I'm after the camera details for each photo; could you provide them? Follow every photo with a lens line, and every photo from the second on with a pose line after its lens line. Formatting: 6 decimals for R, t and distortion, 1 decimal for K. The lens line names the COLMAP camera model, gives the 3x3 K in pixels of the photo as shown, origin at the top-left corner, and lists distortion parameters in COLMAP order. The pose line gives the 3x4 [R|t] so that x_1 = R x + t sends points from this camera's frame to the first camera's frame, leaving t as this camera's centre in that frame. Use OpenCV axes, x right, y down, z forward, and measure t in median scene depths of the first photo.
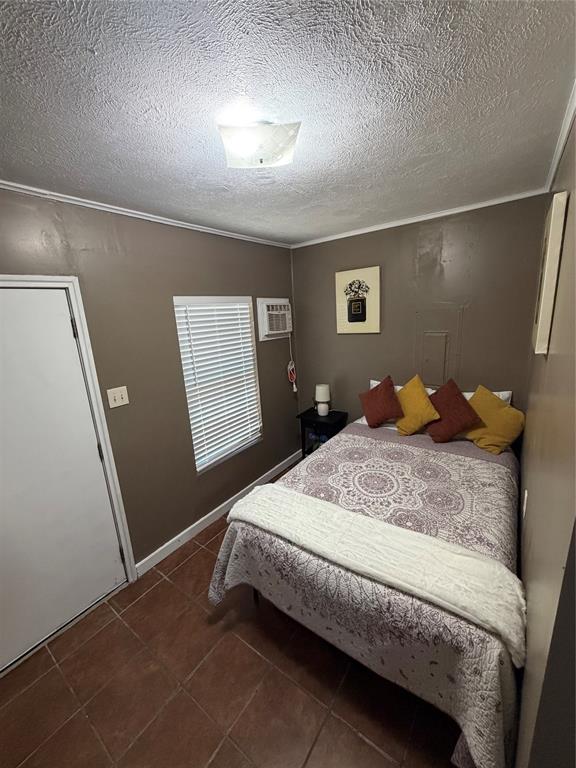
lens RADIAL K [[306.8, 0, 287.4], [0, 306.8, 383.1], [0, 0, 1]] dist [0.001107, 0.000117]
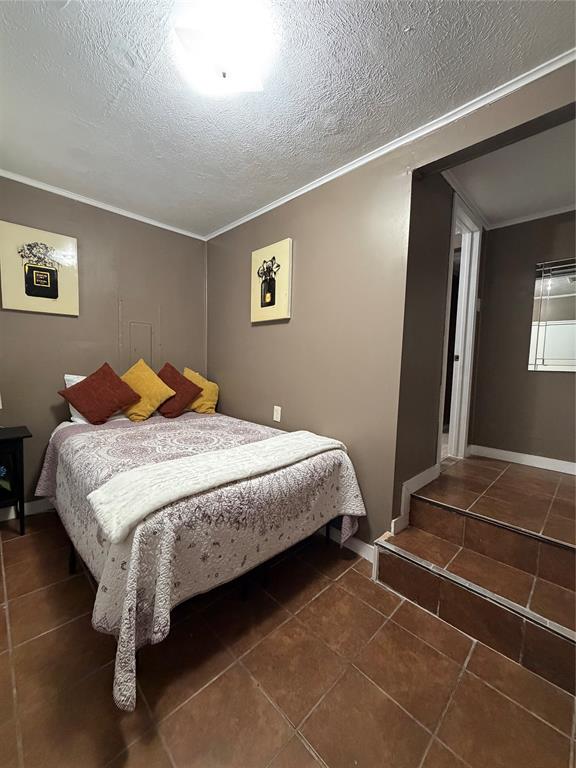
lens RADIAL K [[306.8, 0, 288.4], [0, 306.8, 383.7], [0, 0, 1]] dist [0.001107, 0.000117]
pose [[0.157905, -0.008763, 0.987415, -0.762385], [0.193712, 0.980806, -0.022274, 0.256957], [-0.968267, 0.194791, 0.156572, 0.588361]]
